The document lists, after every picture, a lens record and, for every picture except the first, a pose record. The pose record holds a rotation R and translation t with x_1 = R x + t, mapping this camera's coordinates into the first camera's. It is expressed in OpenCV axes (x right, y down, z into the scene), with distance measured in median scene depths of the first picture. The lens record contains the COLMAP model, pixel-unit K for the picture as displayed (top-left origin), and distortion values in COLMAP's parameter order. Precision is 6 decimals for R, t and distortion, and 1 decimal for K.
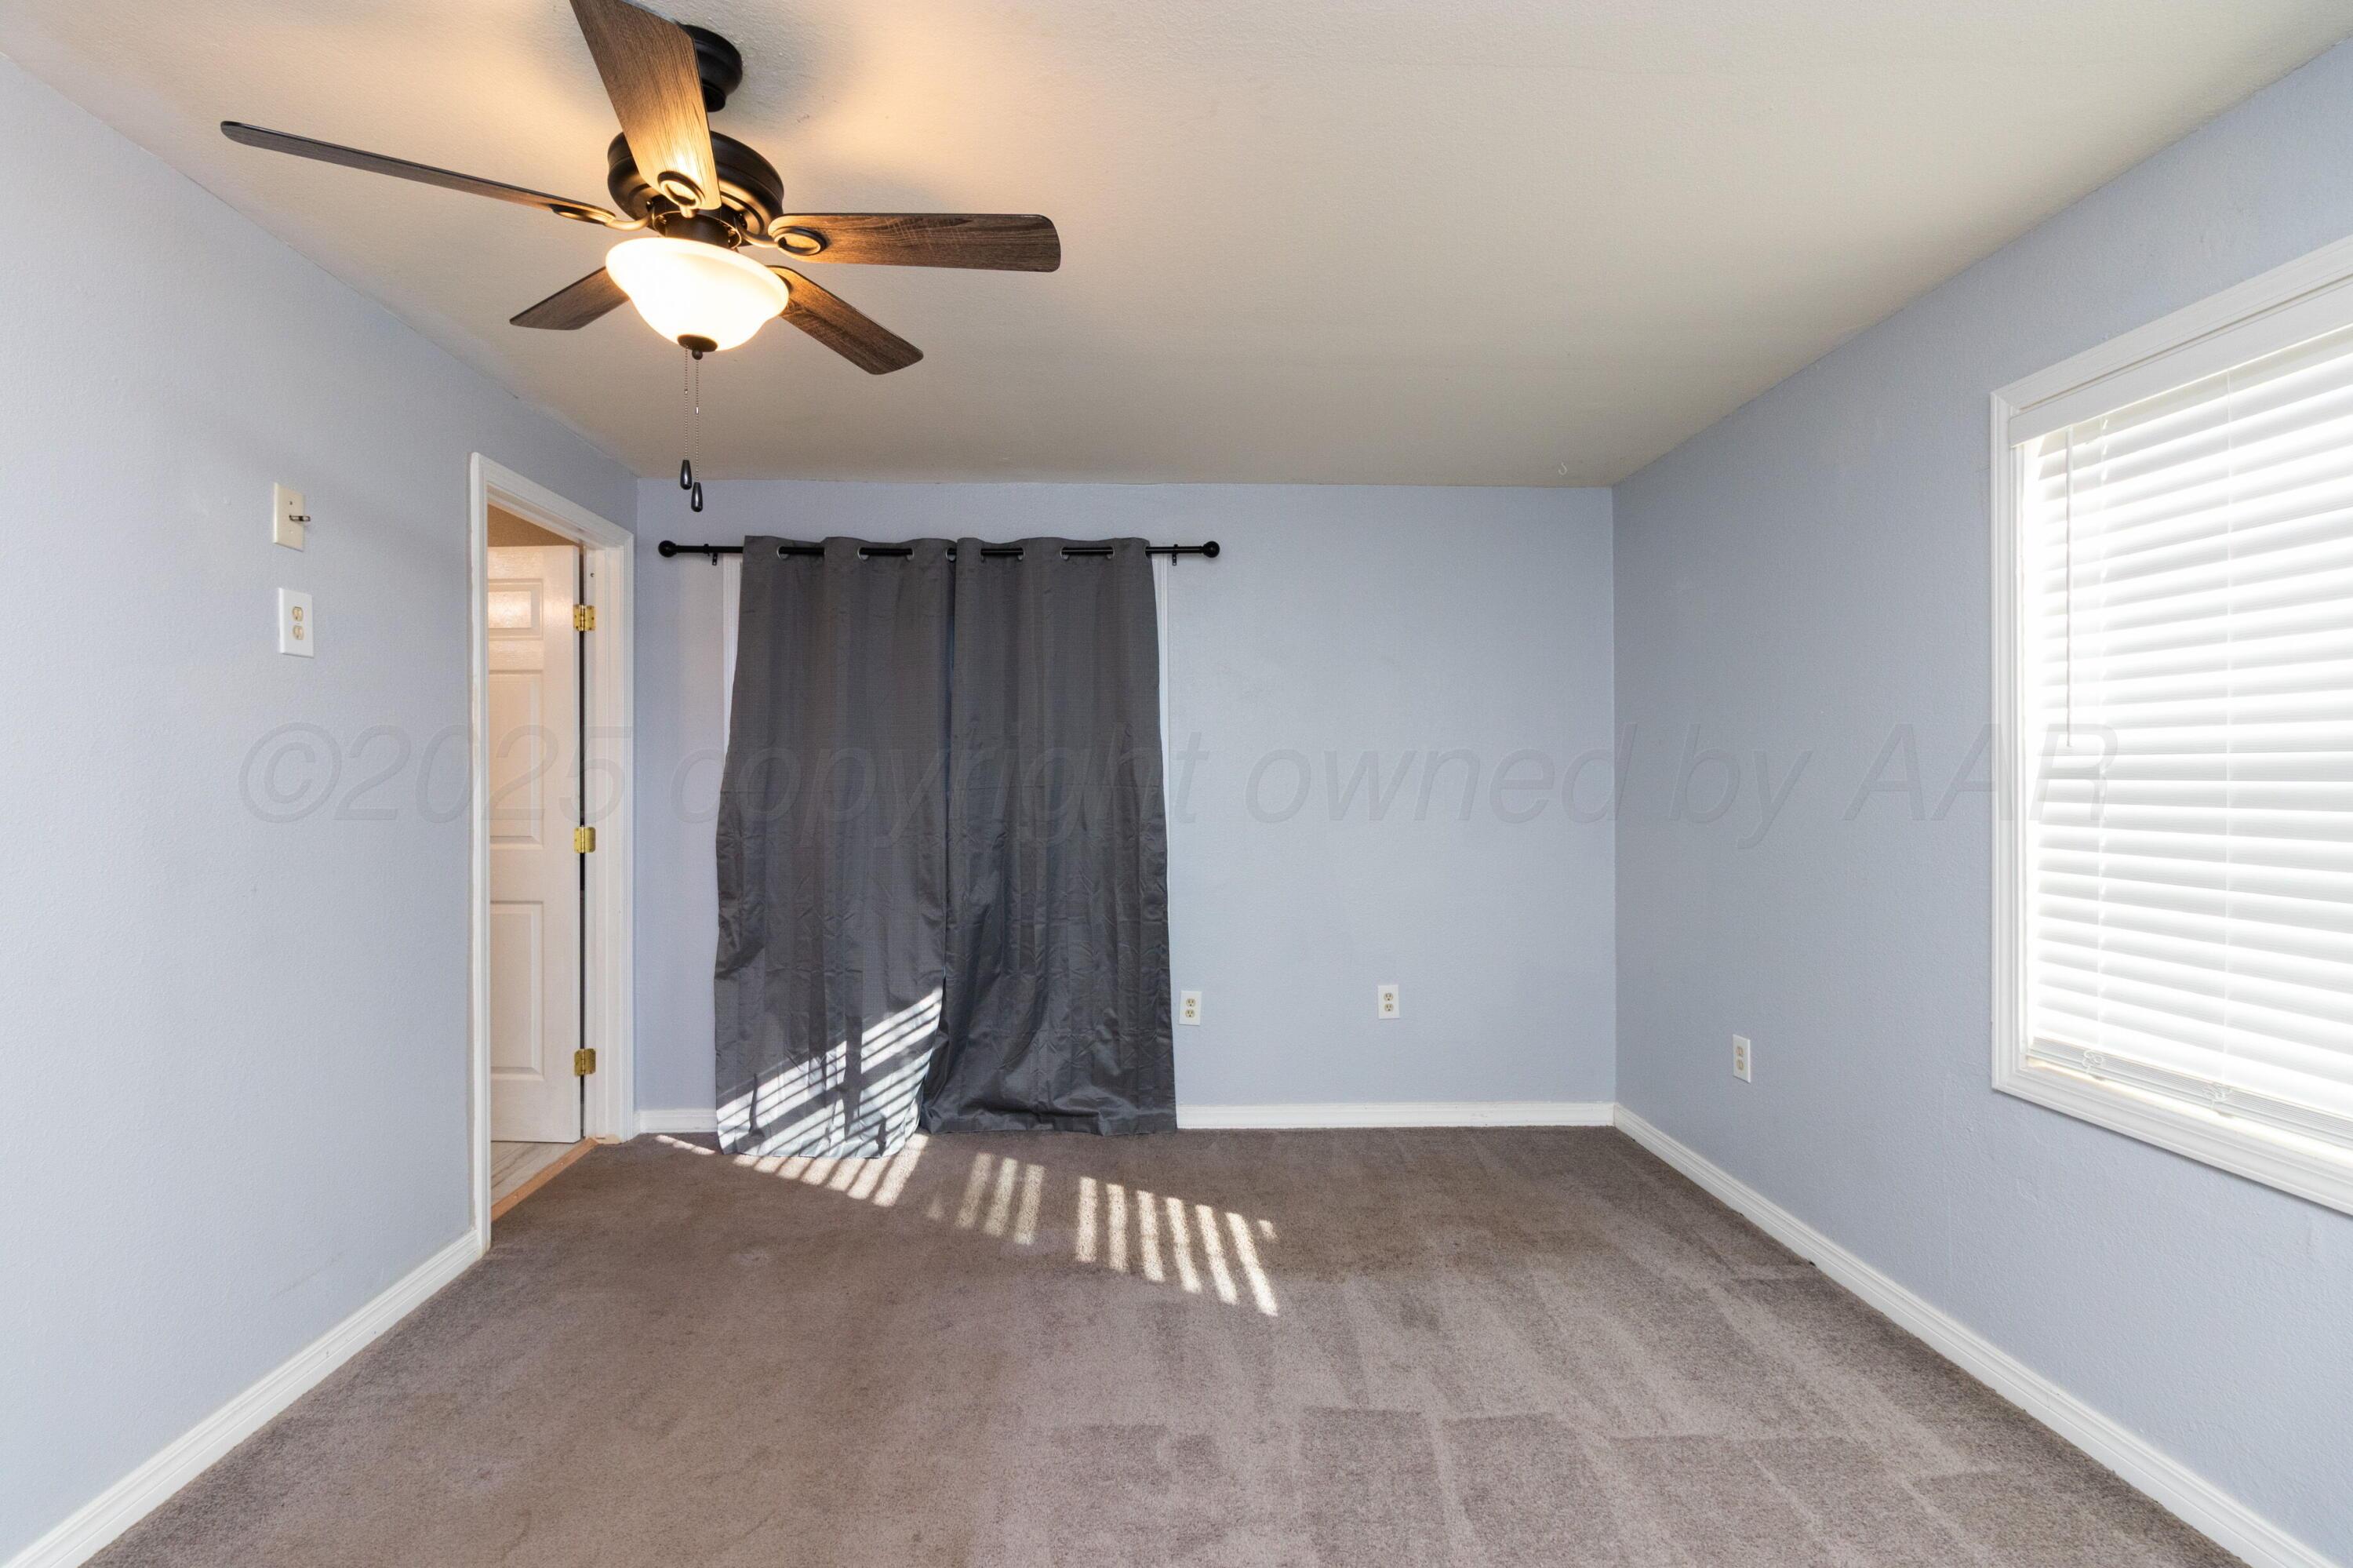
lens RADIAL K [[1106.5, 0, 1142.0], [0, 1106.5, 776.6], [0, 0, 1]] dist [0.004810, 0.000873]
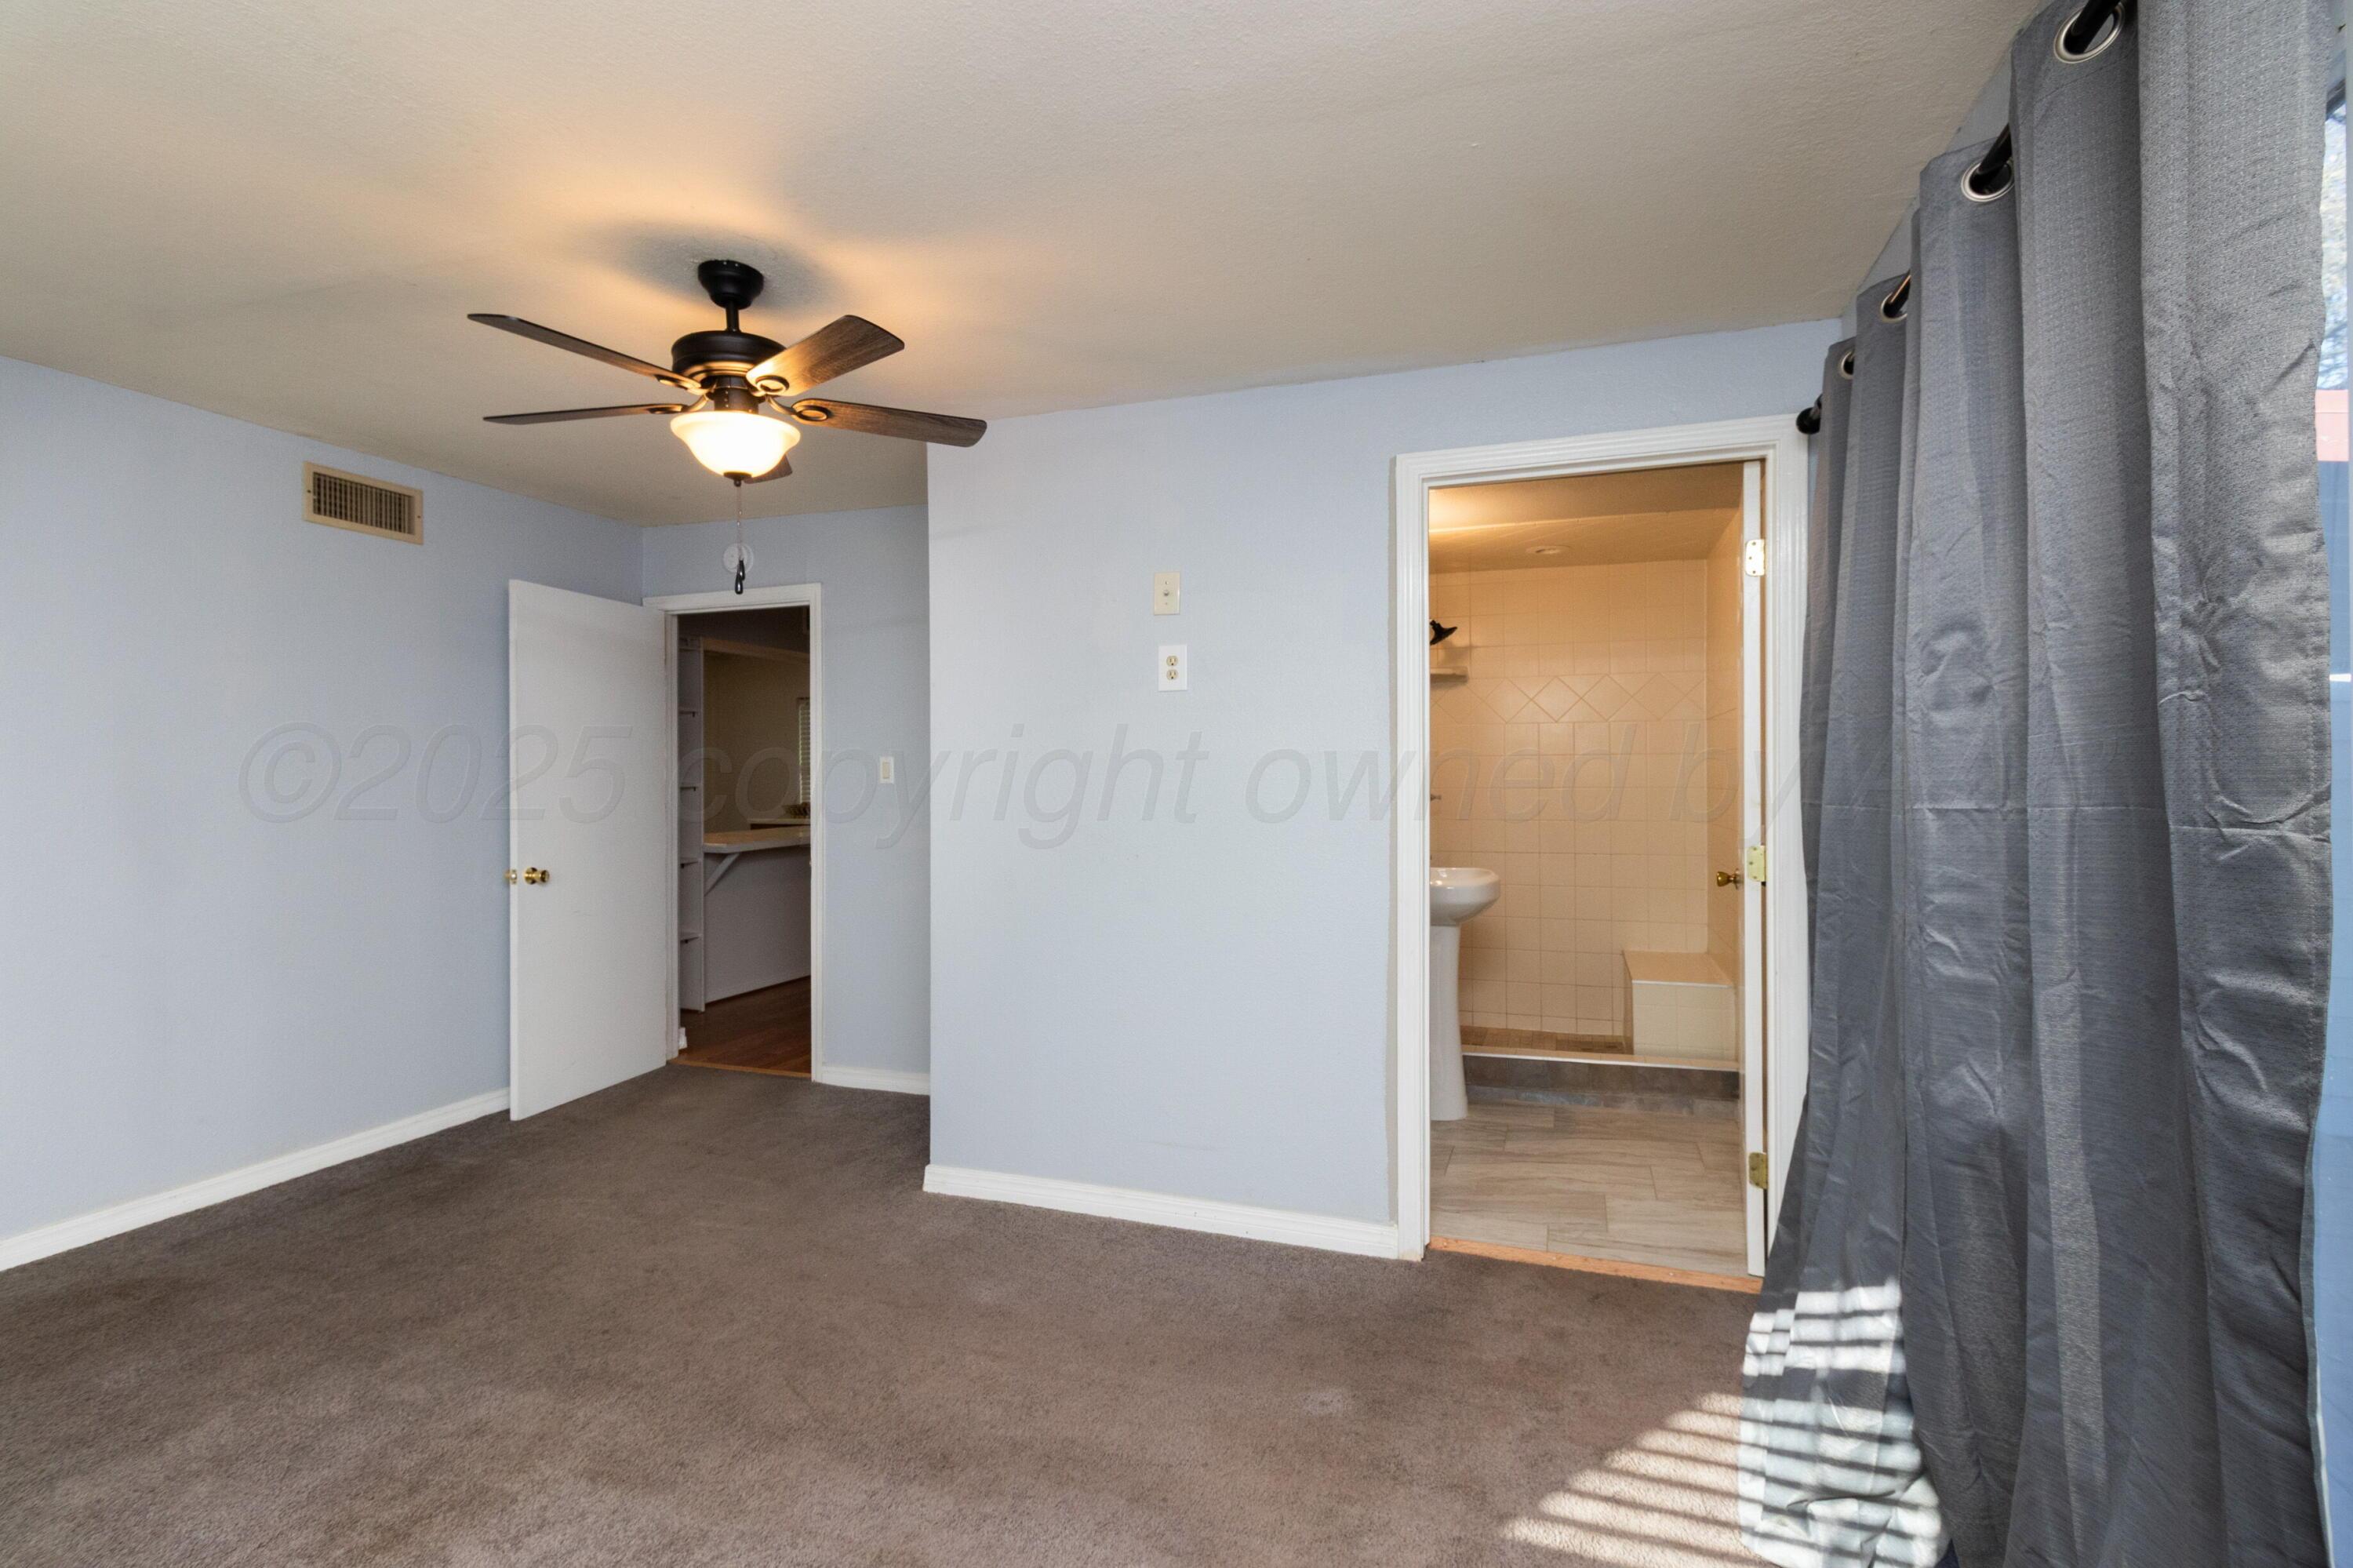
lens RADIAL K [[1071.5, 0, 1176.5], [0, 1071.5, 784.0], [0, 0, 1]] dist [-0.013230, -0.000040]
pose [[-0.347238, 0.007728, -0.937745, 0.354458], [0.003372, 0.999970, 0.006993, -0.004035], [0.937771, -0.000734, -0.347254, 1.077460]]
